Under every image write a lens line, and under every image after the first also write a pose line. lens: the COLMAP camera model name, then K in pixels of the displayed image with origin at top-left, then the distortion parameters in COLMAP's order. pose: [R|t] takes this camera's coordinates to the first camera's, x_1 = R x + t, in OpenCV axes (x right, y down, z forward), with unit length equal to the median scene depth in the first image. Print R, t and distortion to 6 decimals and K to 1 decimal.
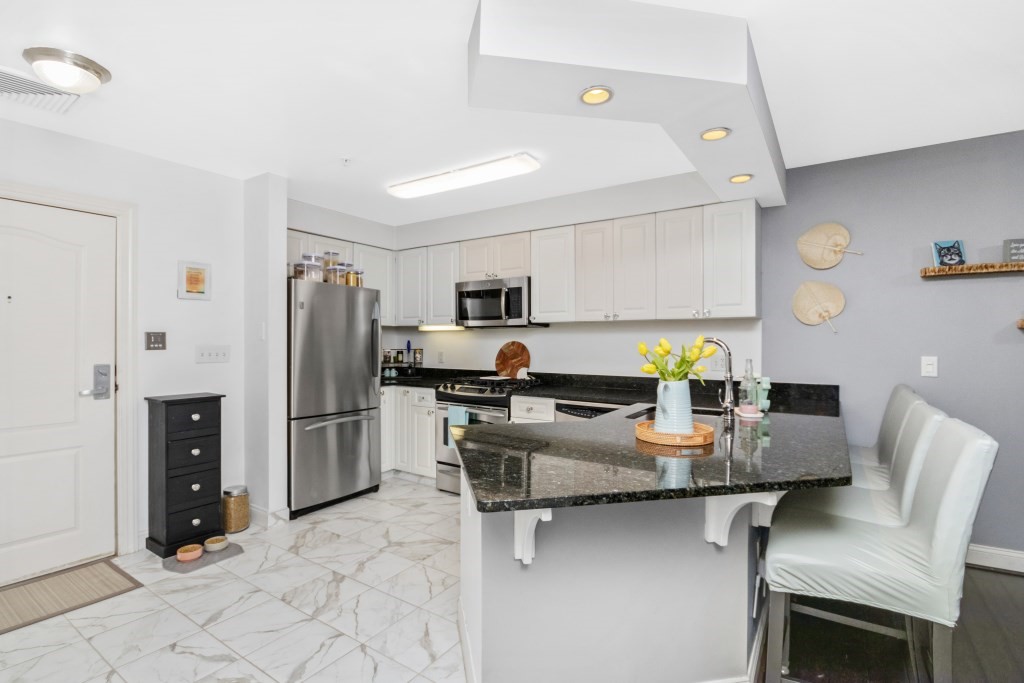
lens RADIAL K [[484.6, 0, 517.1], [0, 484.6, 339.4], [0, 0, 1]] dist [-0.000919, -0.004205]
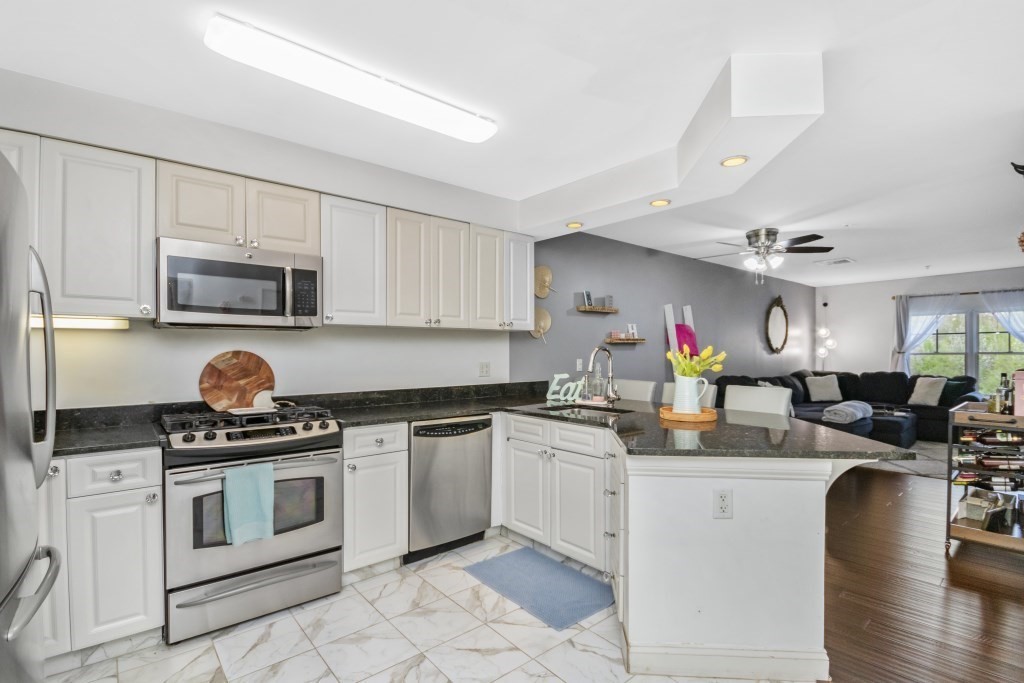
lens RADIAL K [[484.6, 0, 517.0], [0, 484.6, 351.9], [0, 0, 1]] dist [-0.000919, -0.004205]
pose [[0.272111, -0.001486, 0.962265, -0.564003], [0.002676, 0.999996, 0.000787, 0.006636], [-0.962262, 0.002361, 0.272114, 0.538526]]
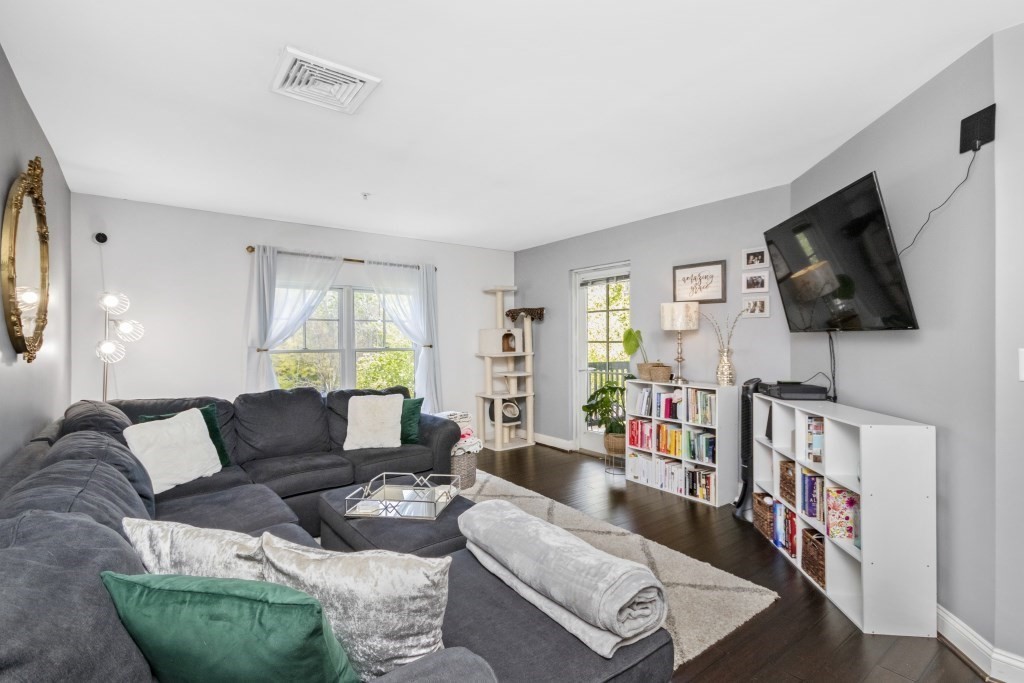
lens RADIAL K [[484.6, 0, 518.8], [0, 484.6, 337.8], [0, 0, 1]] dist [-0.000919, -0.004205]
pose [[-0.944614, 0.006014, 0.328130, 0.847253], [0.002506, 0.999935, -0.011113, 0.001398], [-0.328175, -0.009676, -0.944567, 0.406707]]
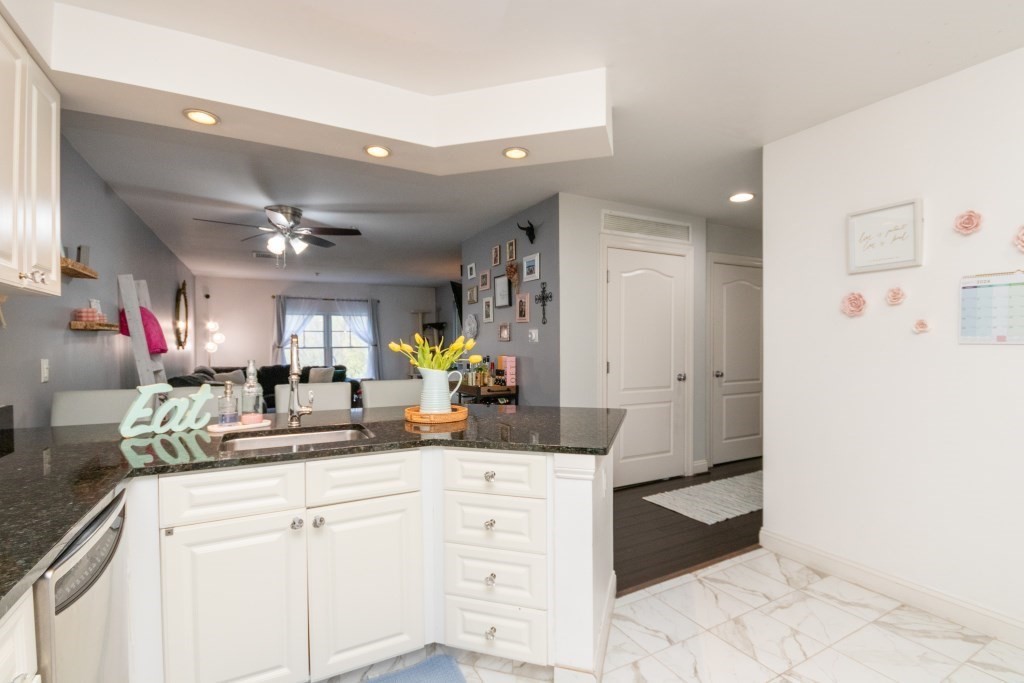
lens RADIAL K [[484.6, 0, 511.6], [0, 484.6, 349.5], [0, 0, 1]] dist [-0.000919, -0.004205]
pose [[-0.873815, -0.000651, 0.486258, -0.210469], [0.004507, 0.999945, 0.009439, 0.010292], [-0.486237, 0.010440, -0.873764, 0.960738]]
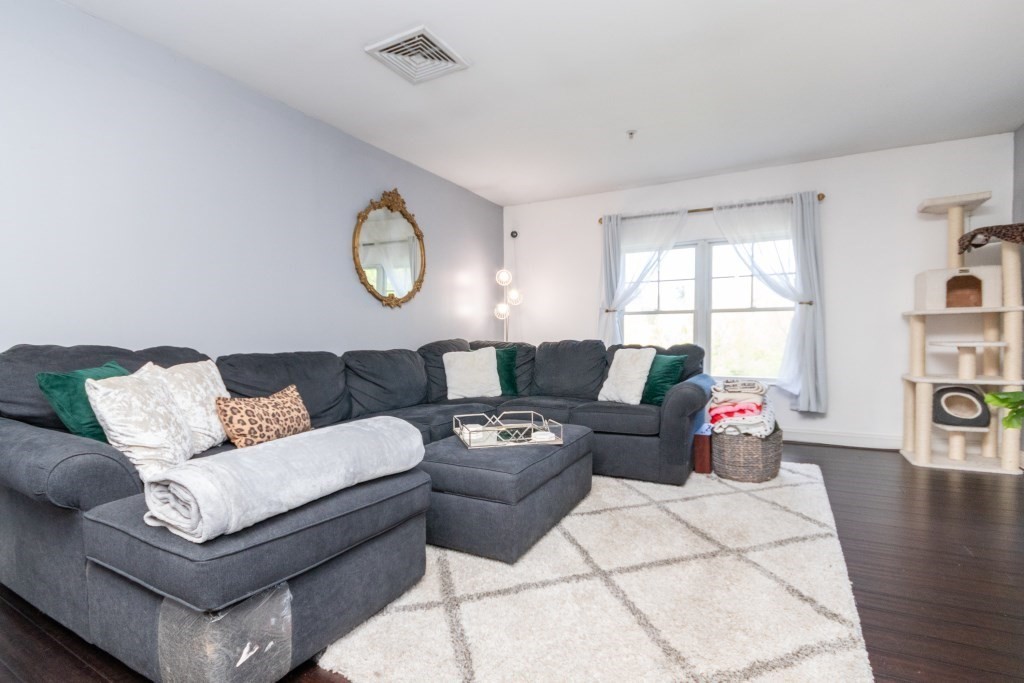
lens RADIAL K [[484.6, 0, 509.6], [0, 484.6, 346.1], [0, 0, 1]] dist [-0.000919, -0.004205]
pose [[-0.080199, -0.022322, 0.996529, 0.574327], [-0.001306, 0.999751, 0.022289, 0.075531], [-0.996778, 0.000486, -0.080208, -0.082780]]
